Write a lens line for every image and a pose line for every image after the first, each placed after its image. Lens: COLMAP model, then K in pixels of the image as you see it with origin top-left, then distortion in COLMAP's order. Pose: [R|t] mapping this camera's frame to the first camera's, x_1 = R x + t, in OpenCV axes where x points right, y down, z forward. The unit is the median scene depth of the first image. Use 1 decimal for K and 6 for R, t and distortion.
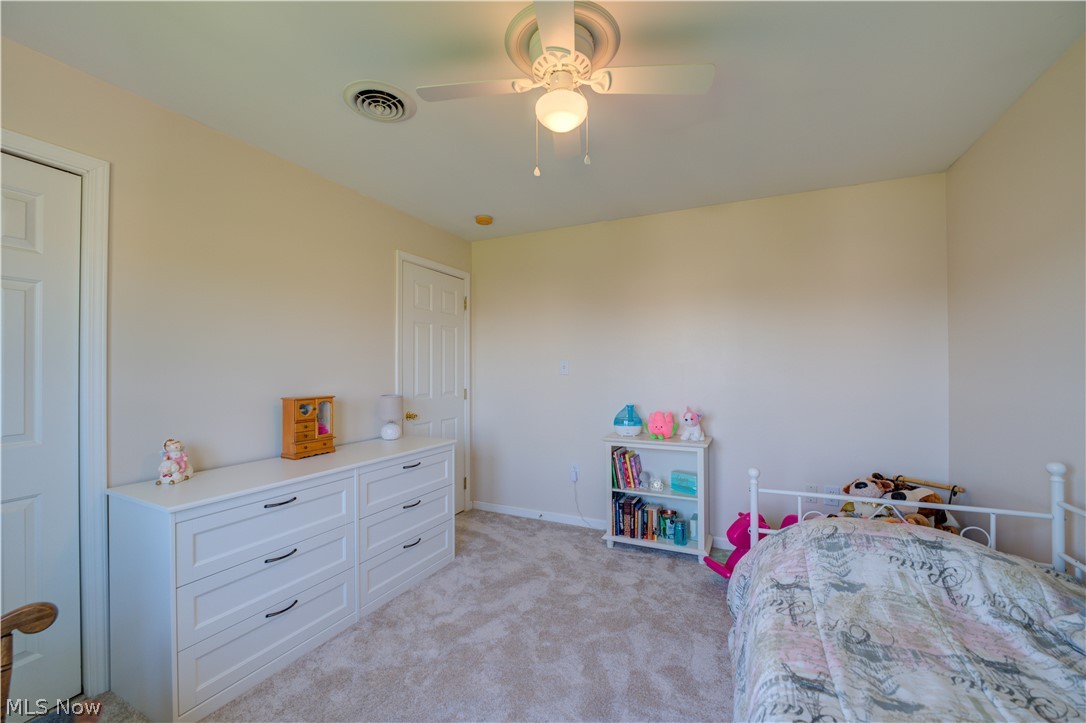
lens RADIAL K [[436.1, 0, 541.1], [0, 436.1, 360.6], [0, 0, 1]] dist [-0.030283, 0.002668]
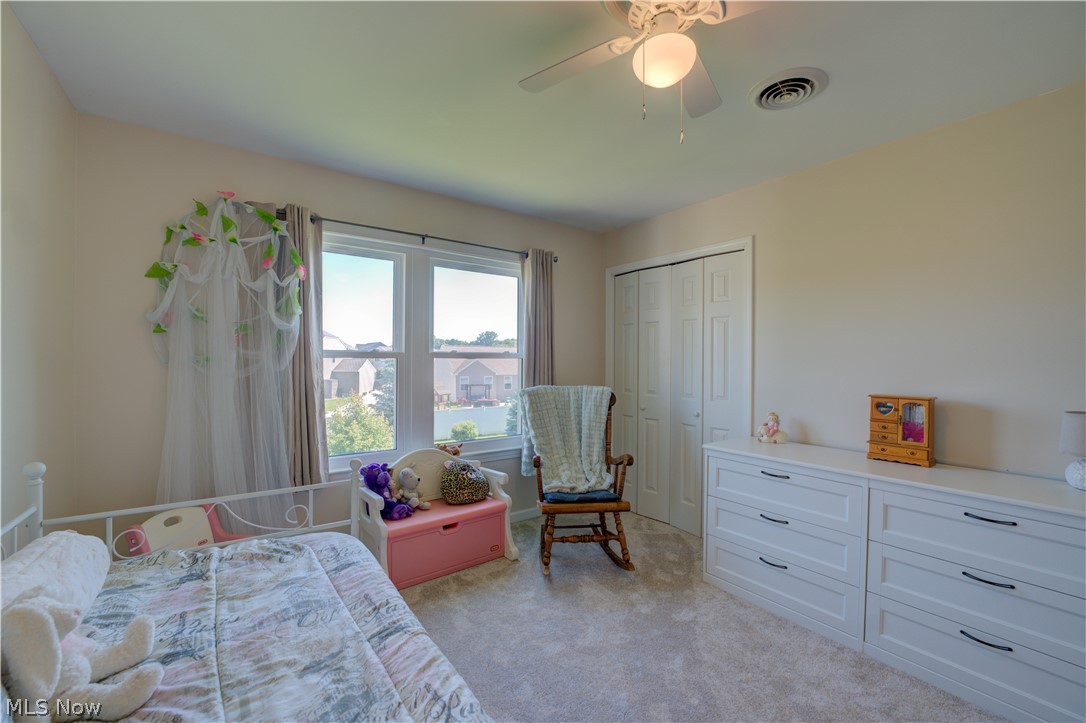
lens RADIAL K [[436.1, 0, 541.1], [0, 436.1, 365.8], [0, 0, 1]] dist [-0.030283, 0.002668]
pose [[-0.468914, 0.000163, -0.883244, 0.630801], [0.001286, 0.999999, -0.000498, 0.022446], [0.883243, -0.001370, -0.468914, 0.819366]]
